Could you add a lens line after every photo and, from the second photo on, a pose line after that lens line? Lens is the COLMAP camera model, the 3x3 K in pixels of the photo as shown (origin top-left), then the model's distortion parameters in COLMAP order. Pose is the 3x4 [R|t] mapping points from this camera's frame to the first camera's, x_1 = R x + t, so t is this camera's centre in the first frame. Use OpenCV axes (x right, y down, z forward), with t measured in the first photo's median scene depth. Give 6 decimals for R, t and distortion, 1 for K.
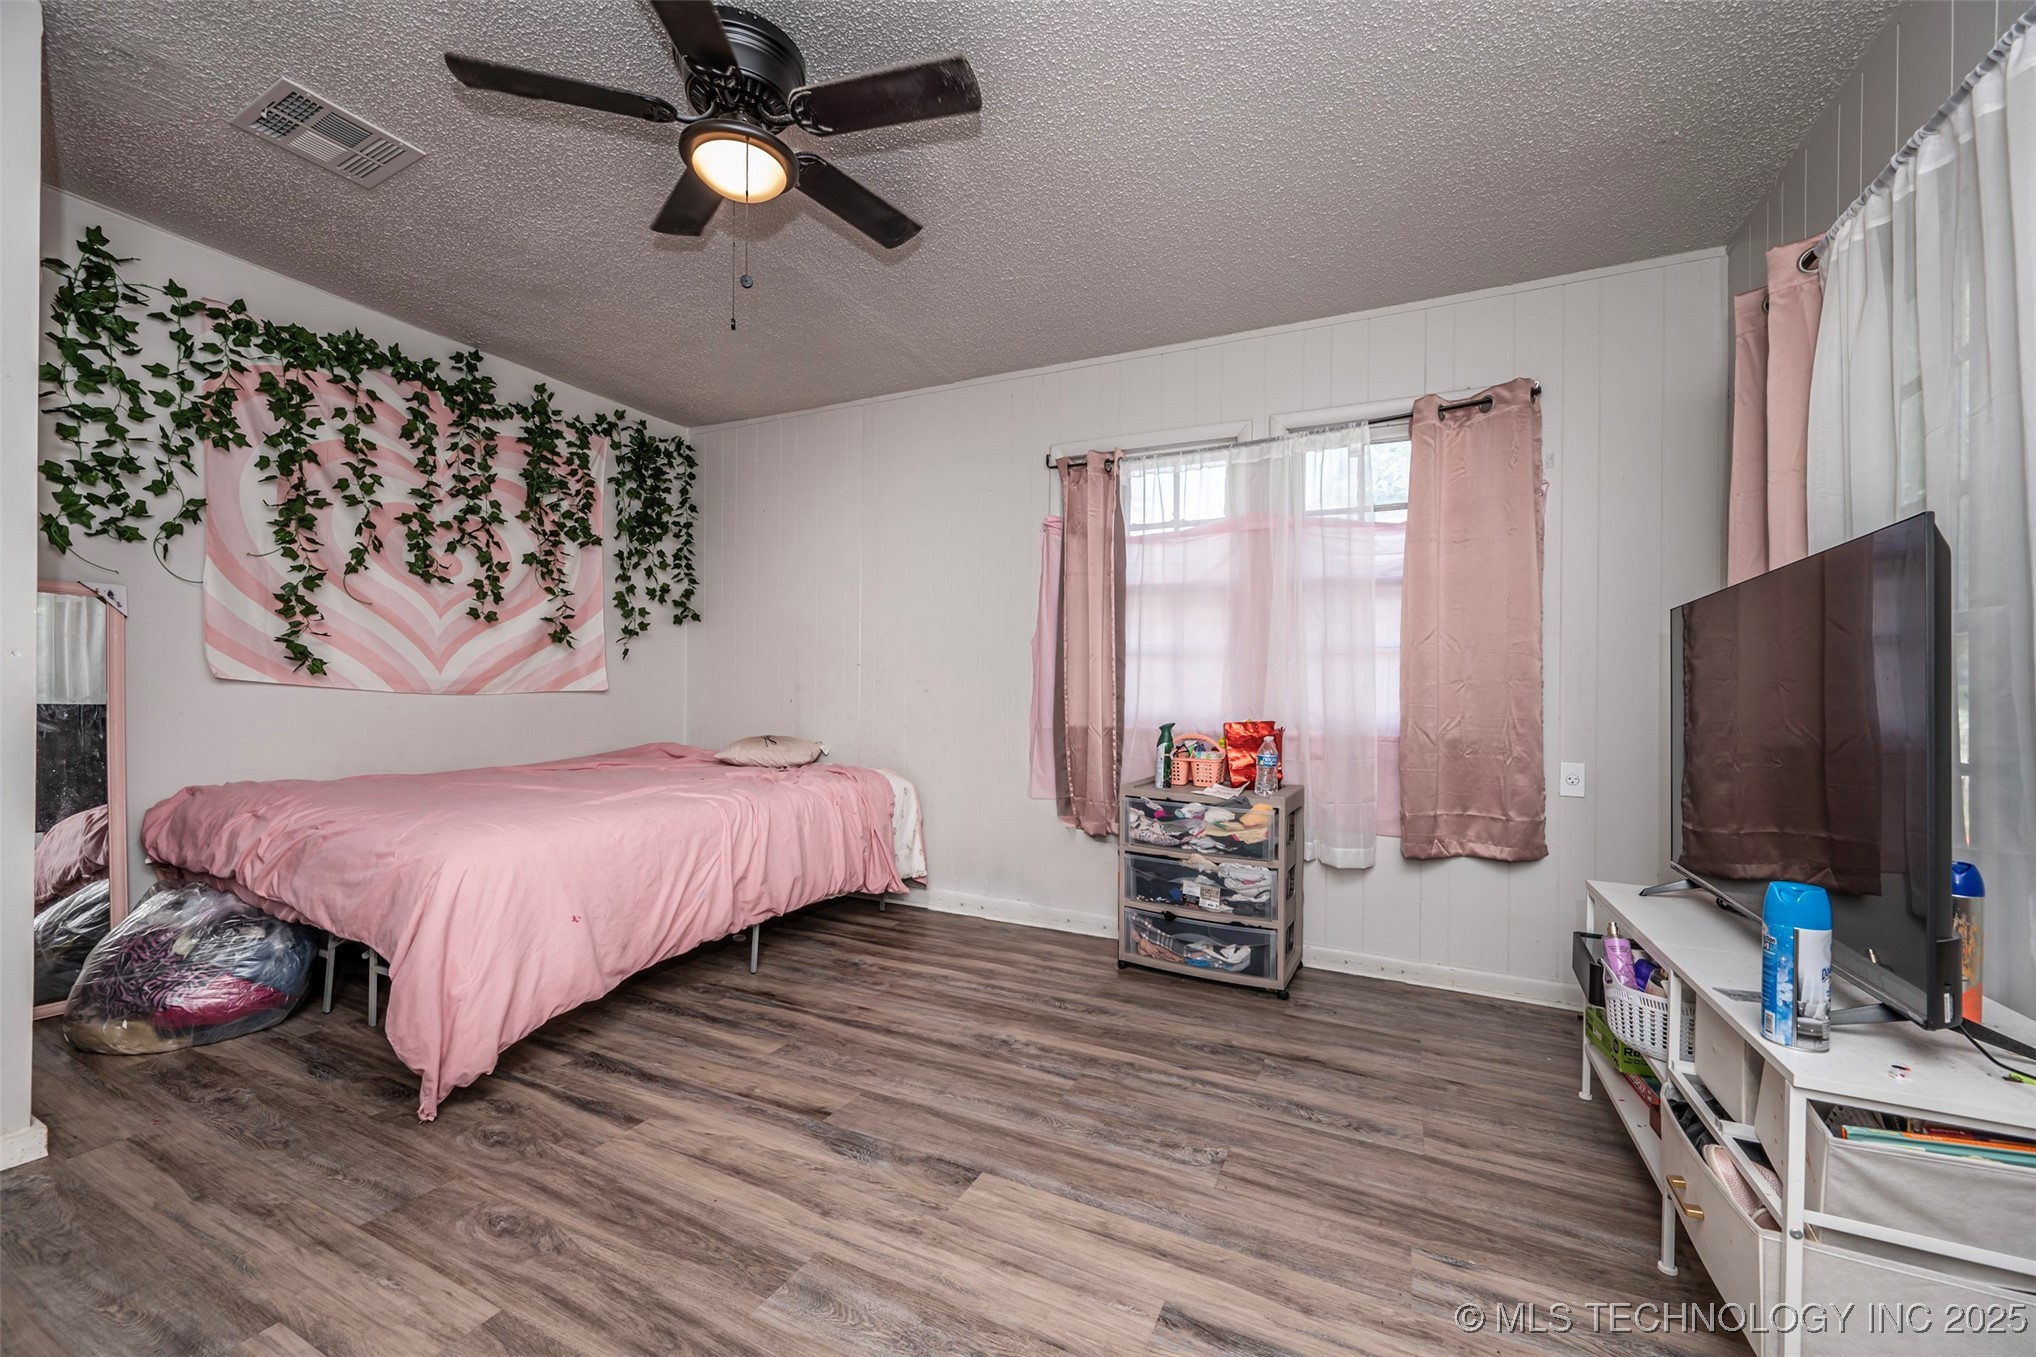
lens RADIAL K [[808.6, 0, 998.6], [0, 808.6, 683.2], [0, 0, 1]] dist [0.001354, 0.000228]
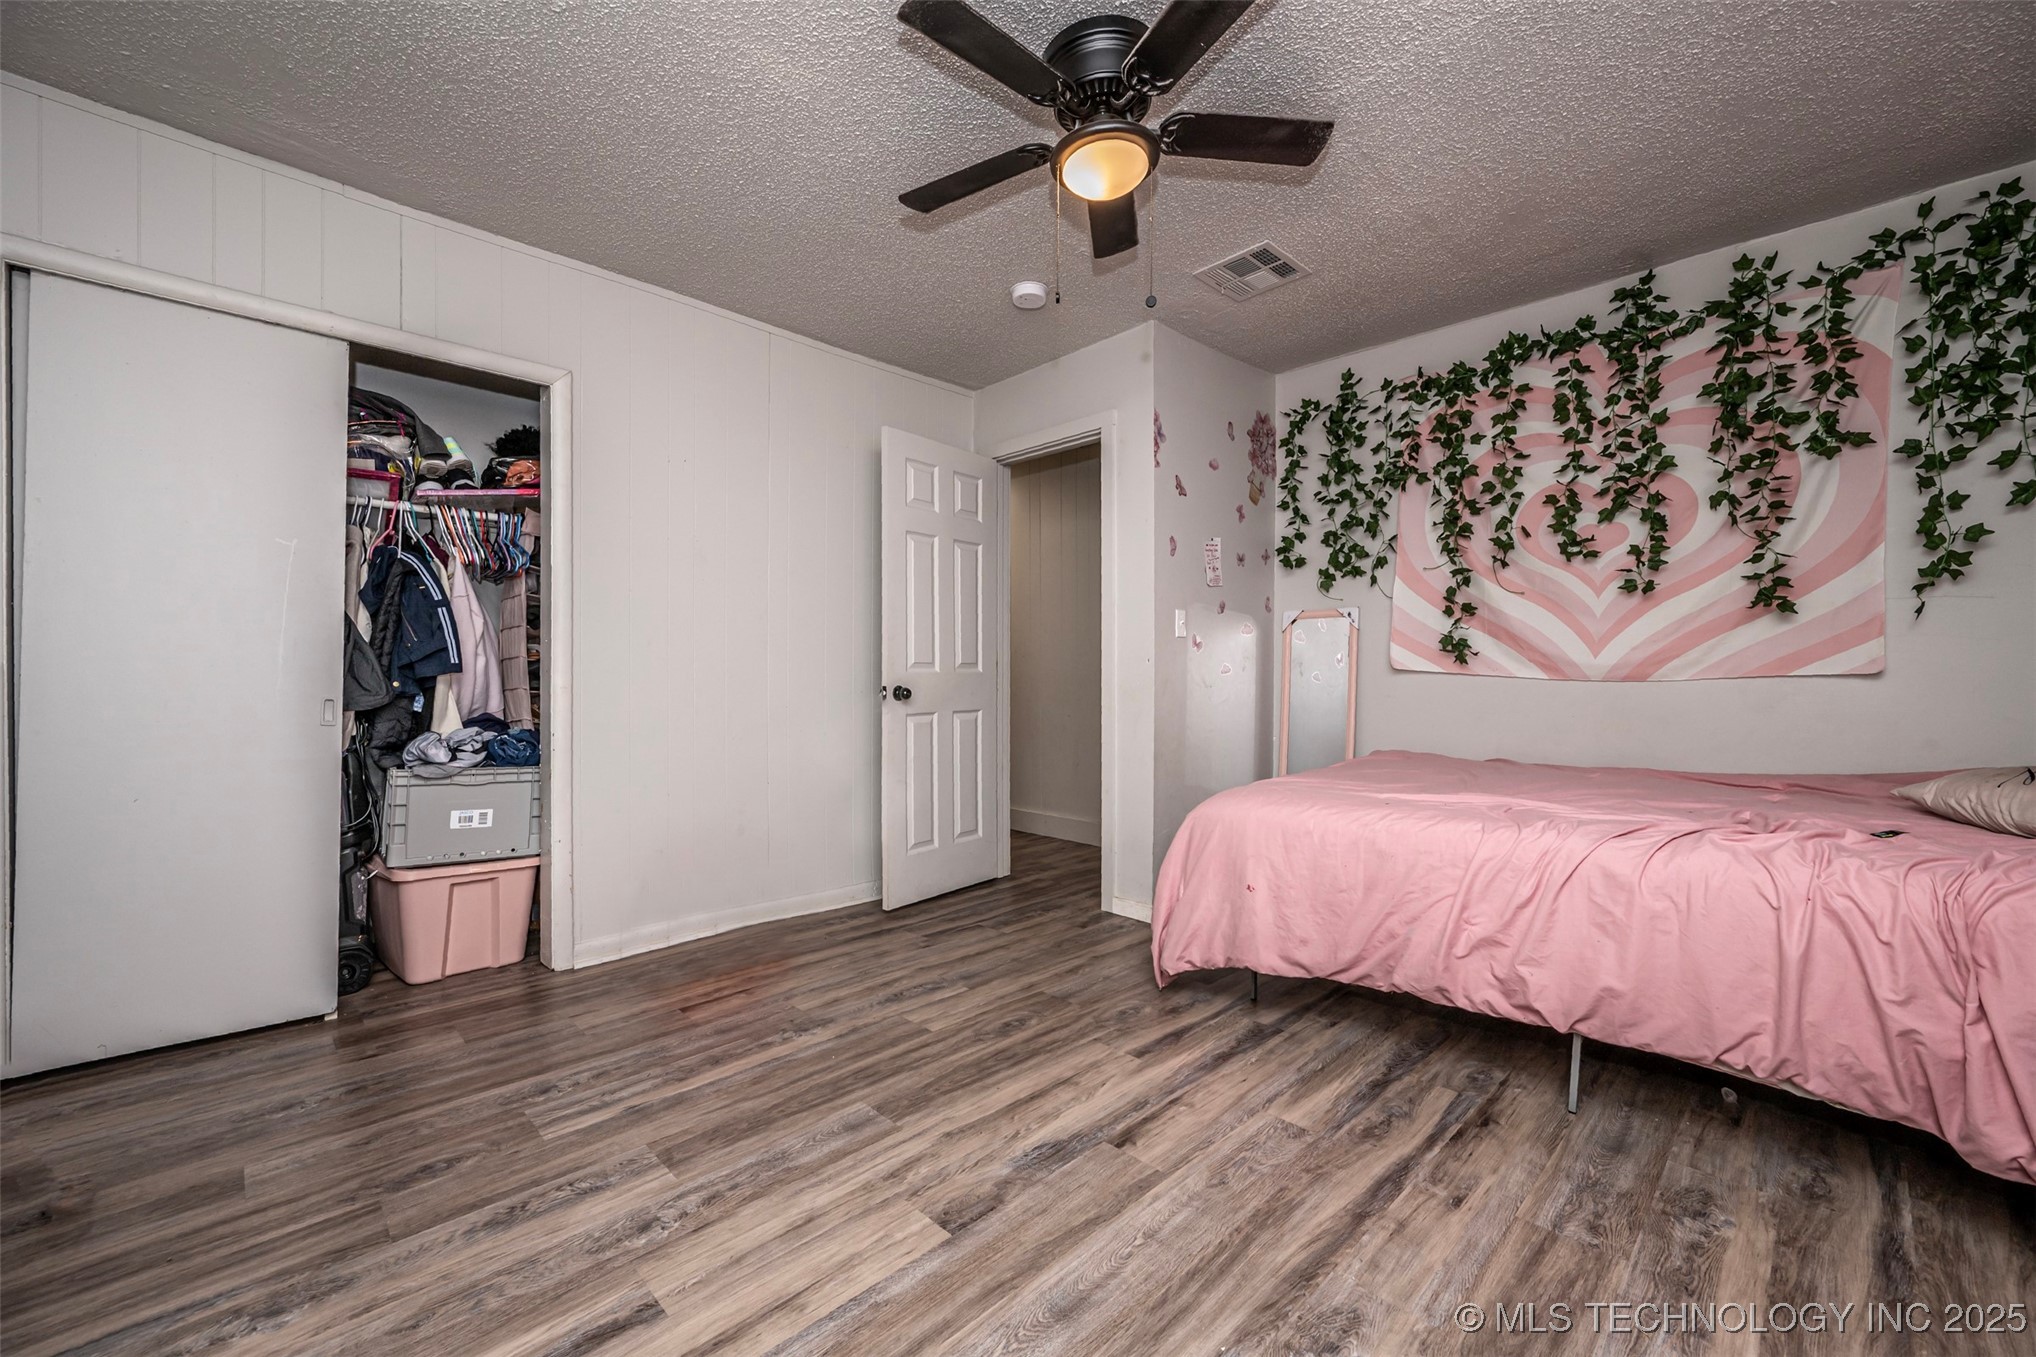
lens RADIAL K [[808.6, 0, 998.6], [0, 808.6, 683.2], [0, 0, 1]] dist [0.001354, 0.000228]
pose [[-0.324811, -0.003701, -0.945772, 0.467581], [0.013359, 0.999875, -0.008501, 0.017973], [0.945685, -0.015396, -0.324721, 0.805364]]
